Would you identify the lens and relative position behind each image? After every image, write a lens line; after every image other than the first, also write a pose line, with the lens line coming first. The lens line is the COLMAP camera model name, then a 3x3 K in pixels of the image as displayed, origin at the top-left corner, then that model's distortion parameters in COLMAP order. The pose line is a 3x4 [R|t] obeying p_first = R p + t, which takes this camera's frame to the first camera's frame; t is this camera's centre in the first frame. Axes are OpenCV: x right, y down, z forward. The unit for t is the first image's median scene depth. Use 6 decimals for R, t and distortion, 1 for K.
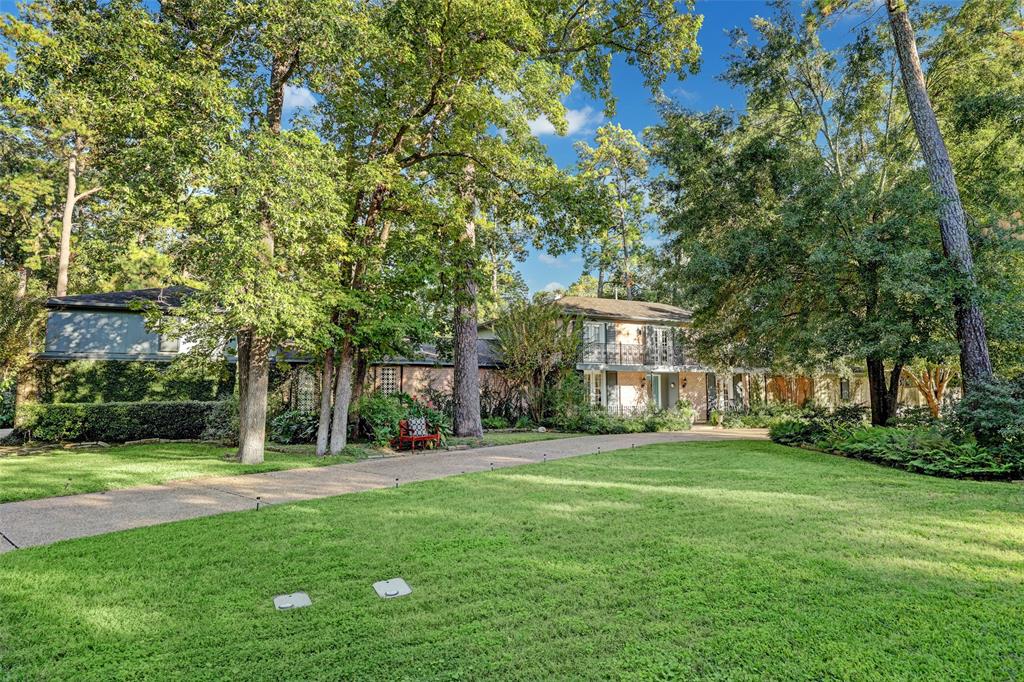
lens RADIAL K [[592.1, 0, 514.4], [0, 592.1, 351.9], [0, 0, 1]] dist [-0.002425, 0.000046]
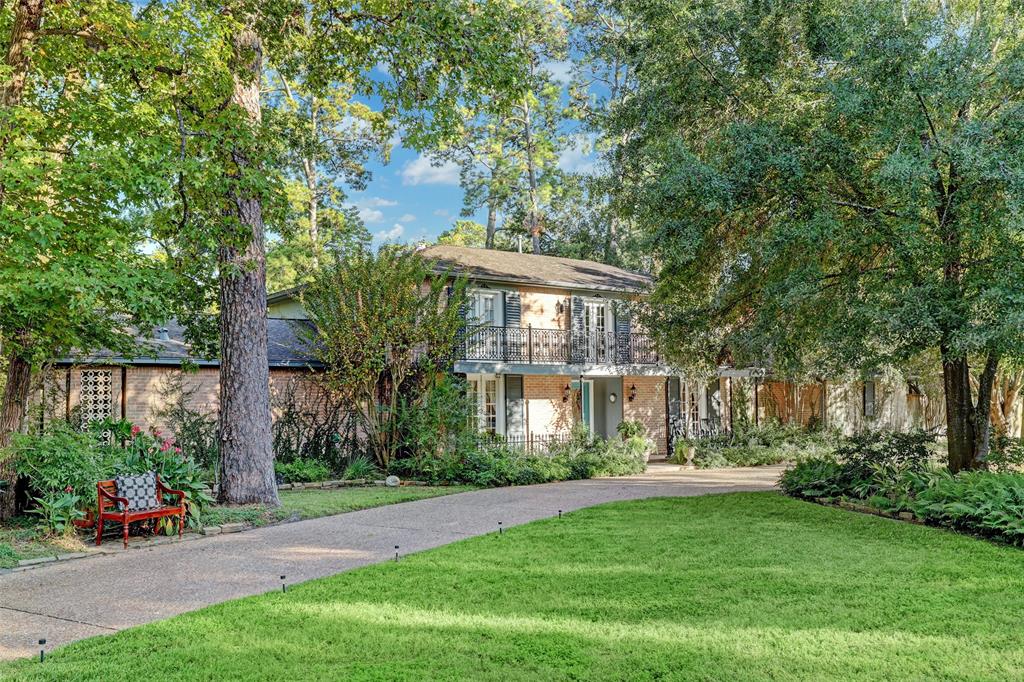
lens RADIAL K [[907.4, 0, 514.2], [0, 907.4, 350.6], [0, 0, 1]] dist [0.007598, 0.002178]
pose [[0.984315, 0.000723, 0.176418, 0.009199], [-0.002387, 0.999955, 0.009219, 0.000820], [-0.176404, -0.009496, 0.984272, 0.153080]]
